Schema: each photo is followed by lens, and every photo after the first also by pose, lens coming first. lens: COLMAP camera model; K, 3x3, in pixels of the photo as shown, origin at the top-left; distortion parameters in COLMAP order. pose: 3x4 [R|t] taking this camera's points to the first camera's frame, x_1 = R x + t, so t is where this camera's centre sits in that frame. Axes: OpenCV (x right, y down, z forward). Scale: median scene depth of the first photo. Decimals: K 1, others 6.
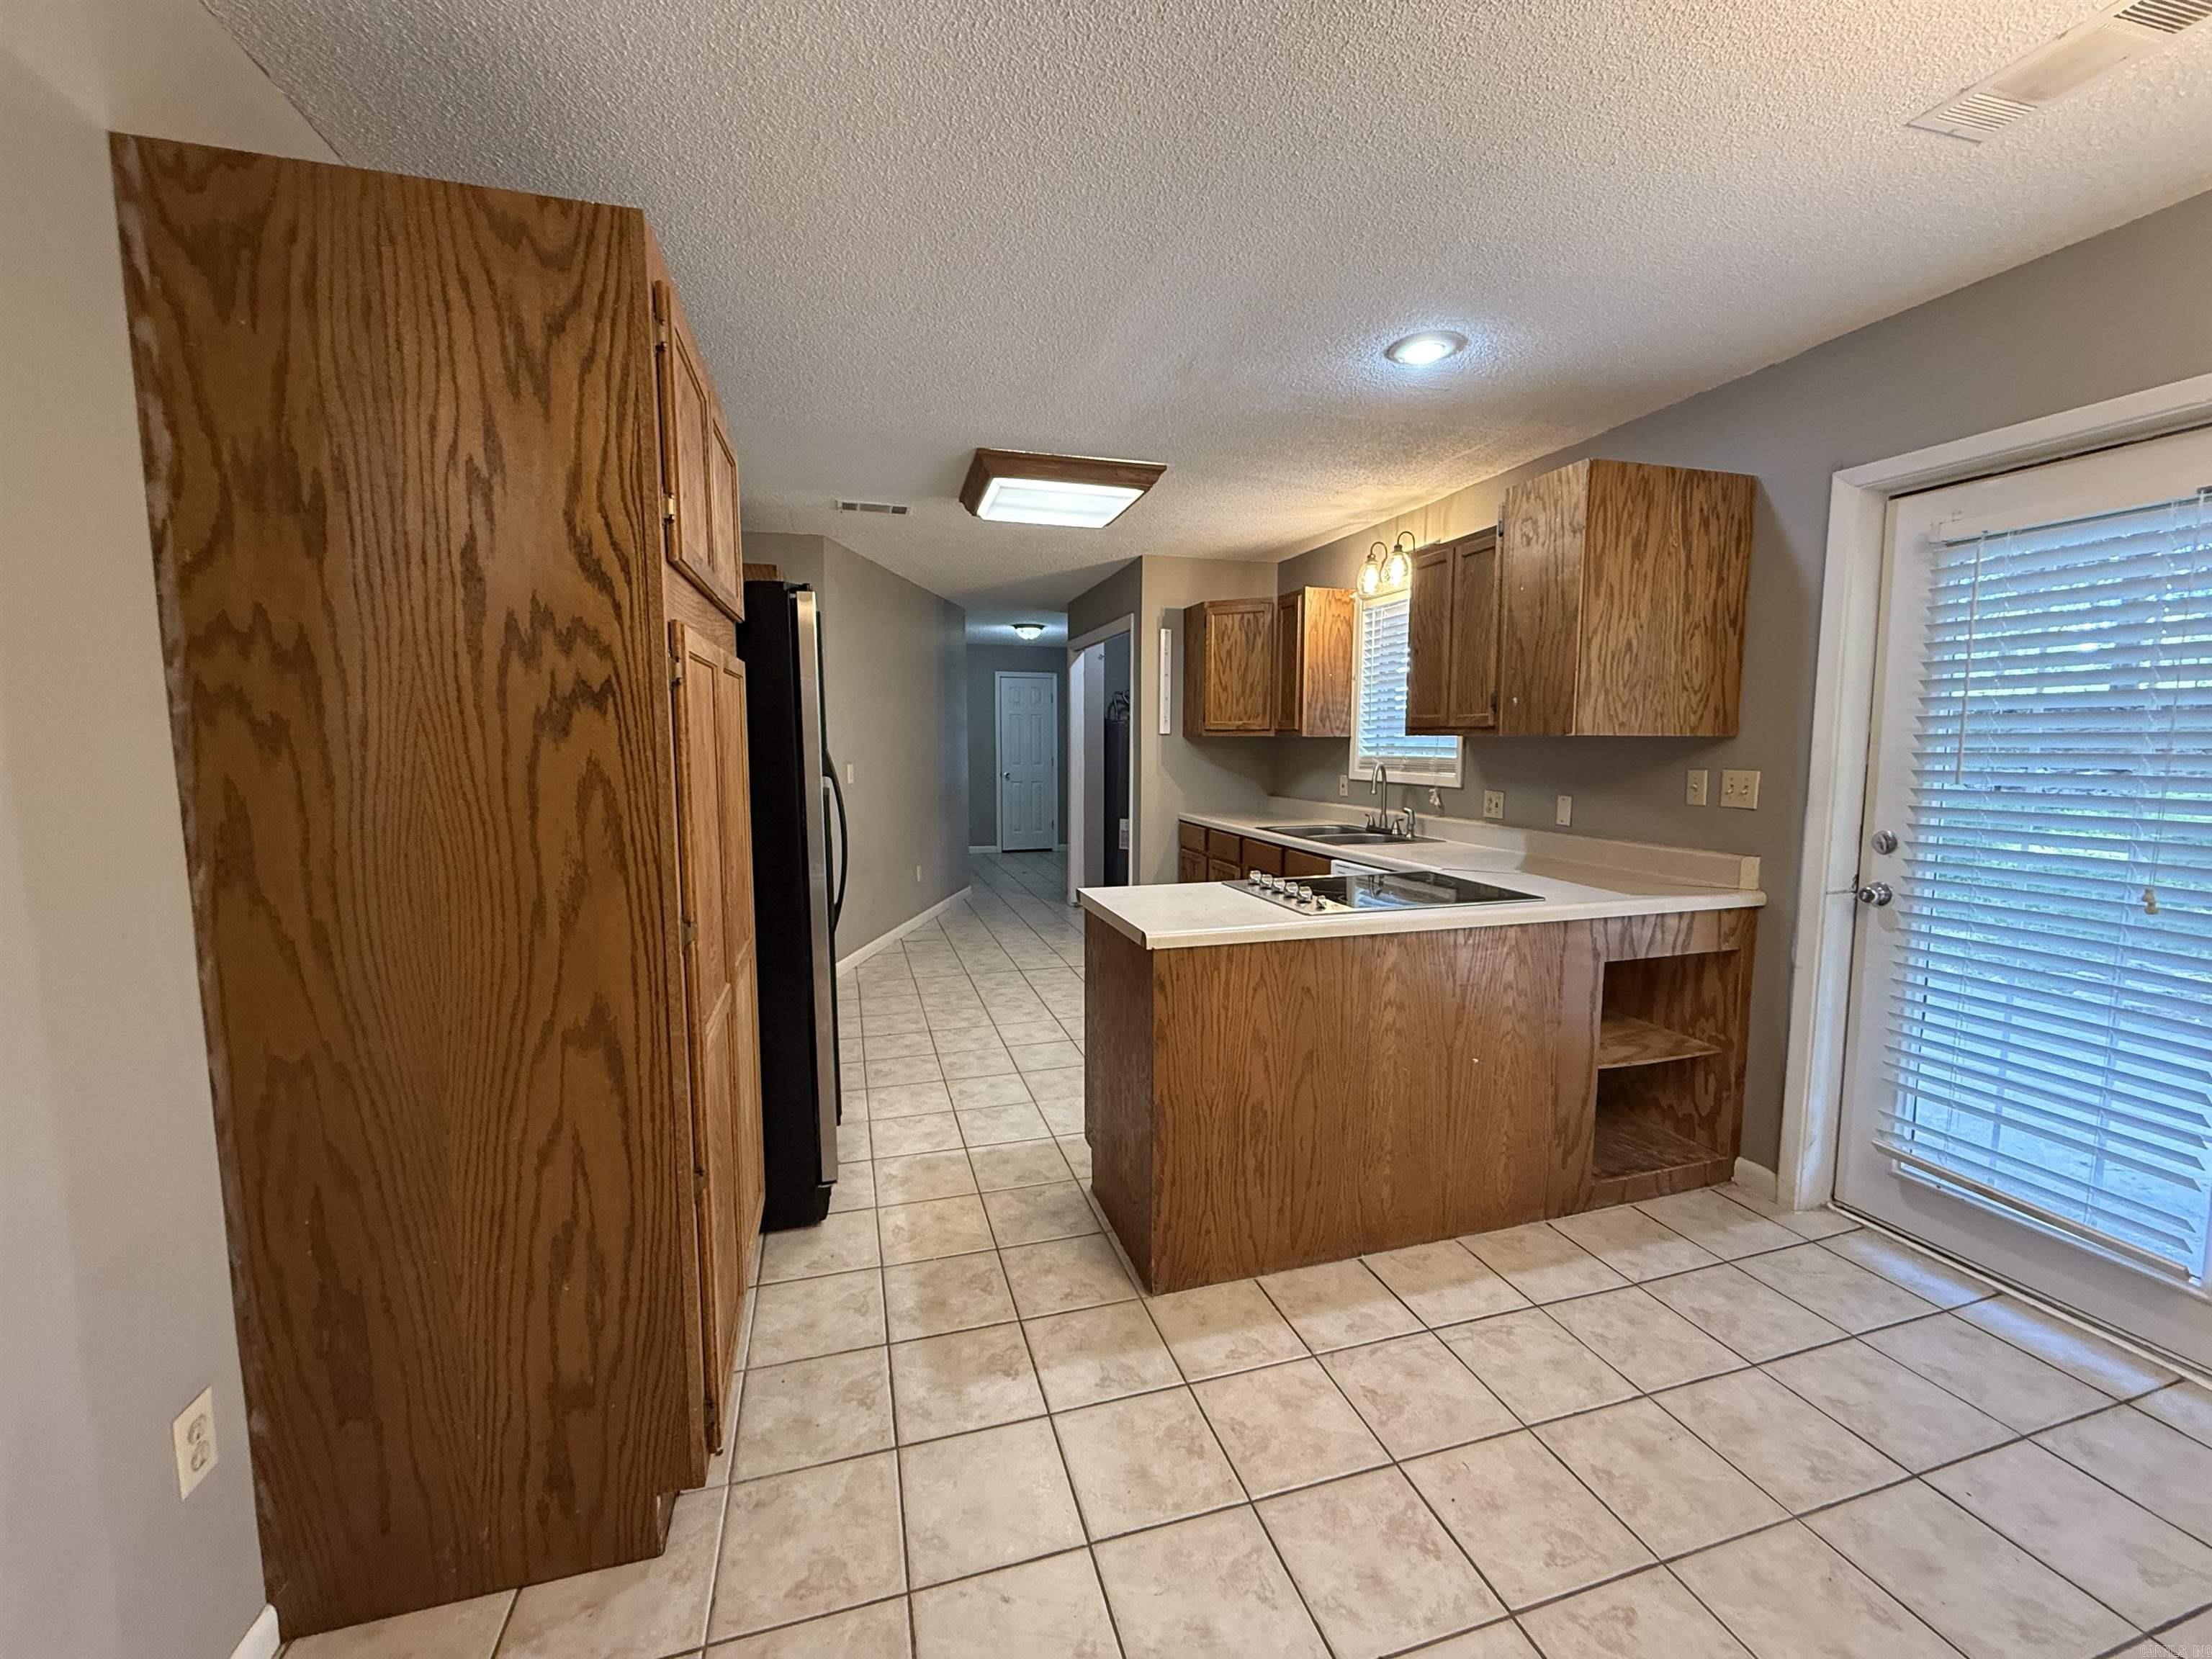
lens RADIAL K [[882.8, 0, 1106.9], [0, 882.8, 823.4], [0, 0, 1]] dist [-0.001498, 0.000720]
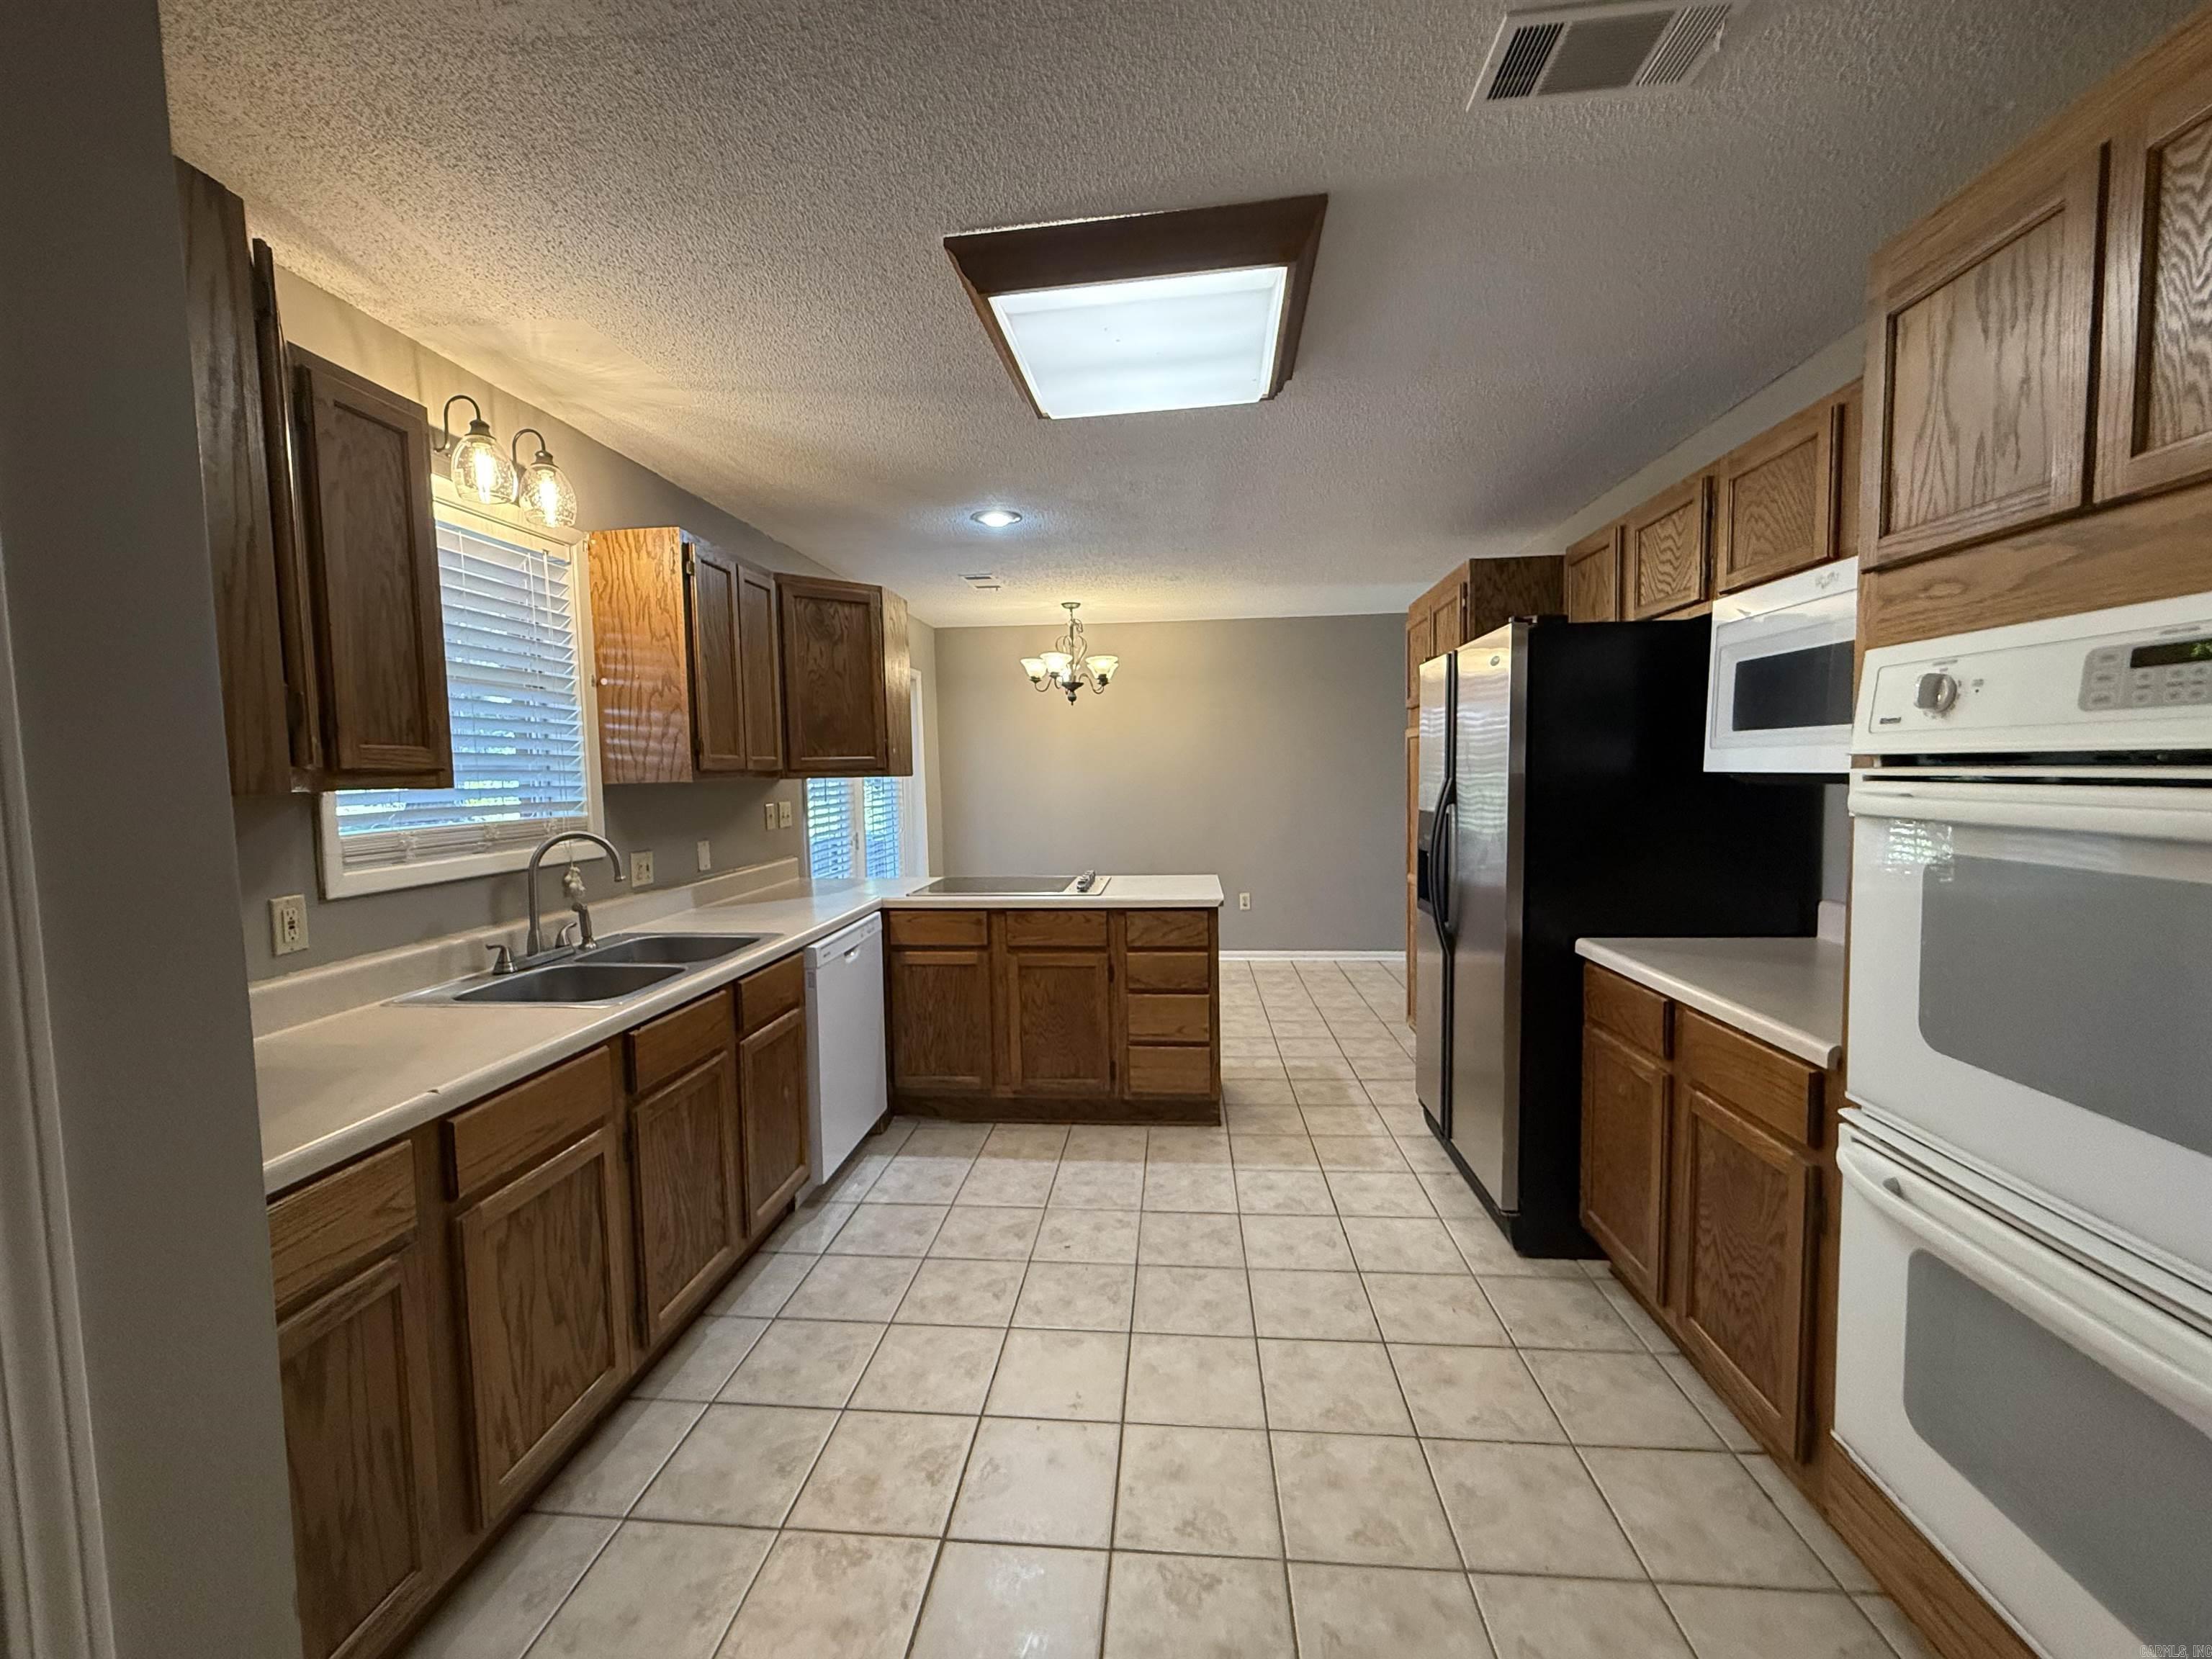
lens RADIAL K [[882.8, 0, 1101.9], [0, 882.8, 831.6], [0, 0, 1]] dist [-0.001498, 0.000720]
pose [[-0.927290, -0.007620, 0.374266, -0.265340], [0.055870, 0.985777, 0.158497, -0.172496], [-0.370151, 0.167883, -0.913676, 1.725339]]
